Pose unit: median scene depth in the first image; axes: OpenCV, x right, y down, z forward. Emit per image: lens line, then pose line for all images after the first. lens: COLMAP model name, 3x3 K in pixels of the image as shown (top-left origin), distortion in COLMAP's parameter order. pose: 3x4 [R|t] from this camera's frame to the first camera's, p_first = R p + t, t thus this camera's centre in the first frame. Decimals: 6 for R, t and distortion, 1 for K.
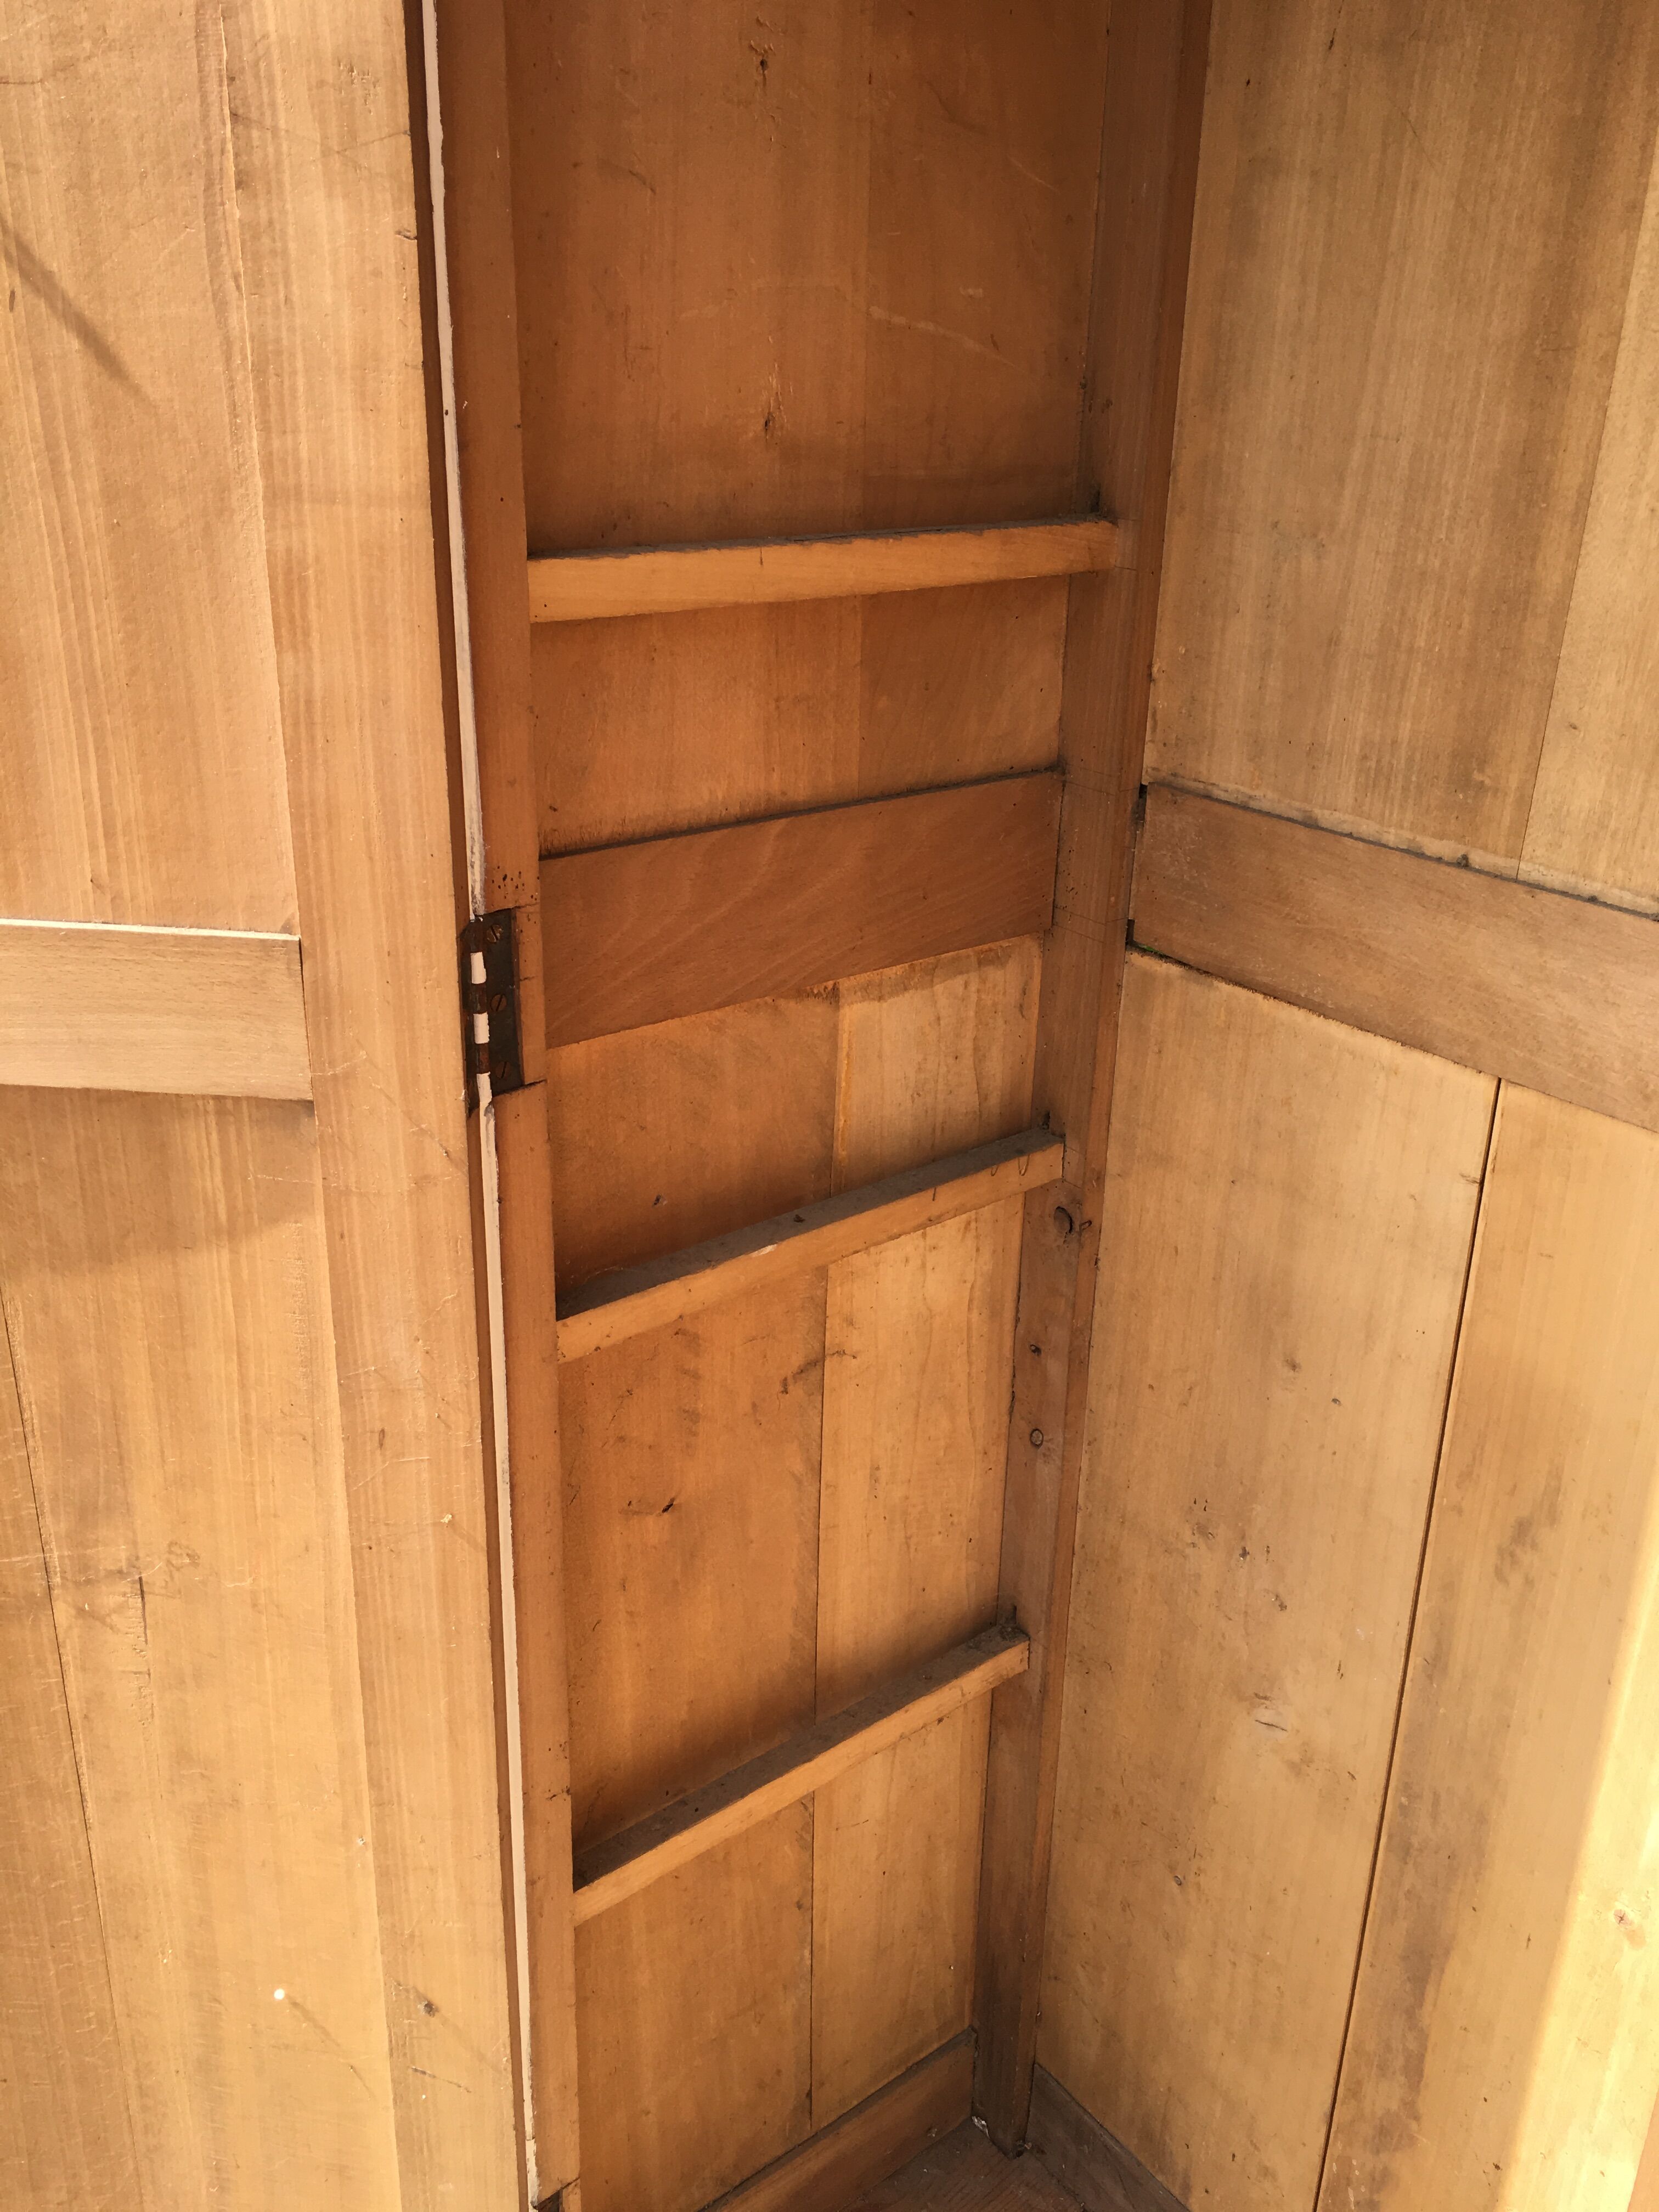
lens RADIAL K [[1900.9, 0, 826.8], [0, 1900.9, 1092.7], [0, 0, 1]] dist [0.072580, -0.117907]
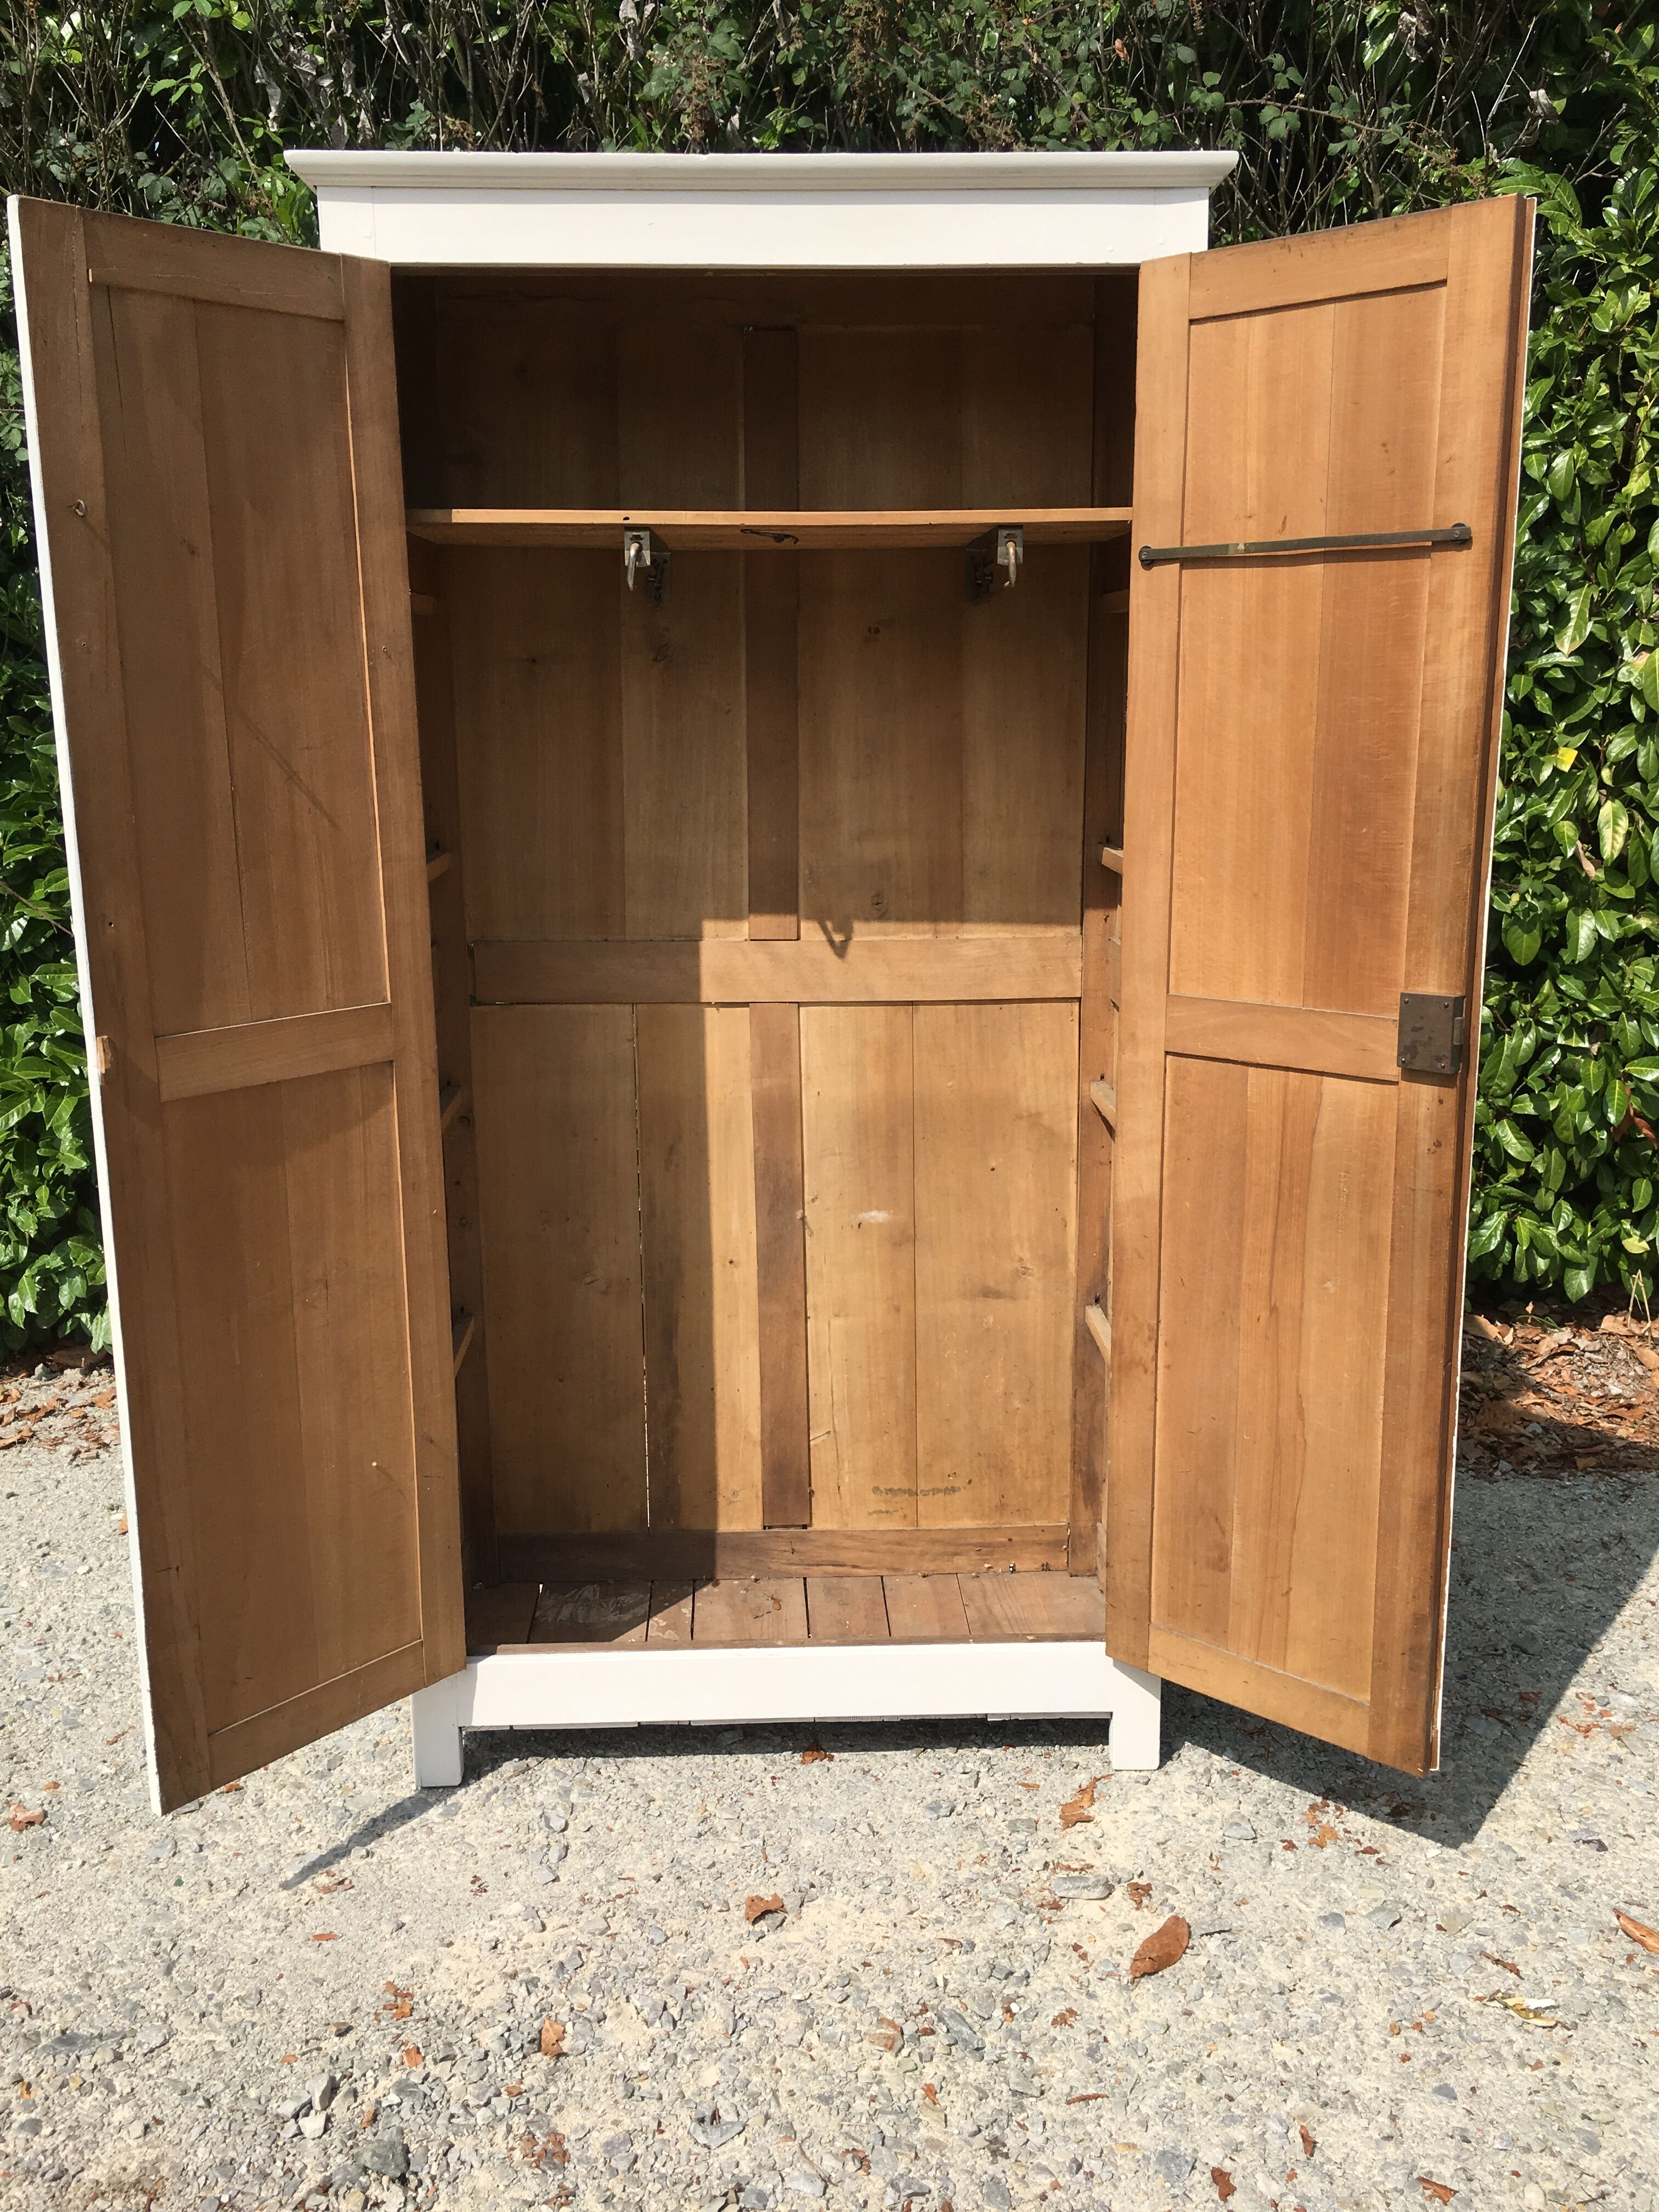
lens RADIAL K [[1900.9, 0, 826.8], [0, 1900.9, 1092.7], [0, 0, 1]] dist [0.072580, -0.117907]
pose [[0.593836, -0.196667, 0.780180, -1.875719], [0.324714, 0.945772, -0.008748, 0.253774], [-0.736152, 0.258530, 0.625494, -1.128101]]
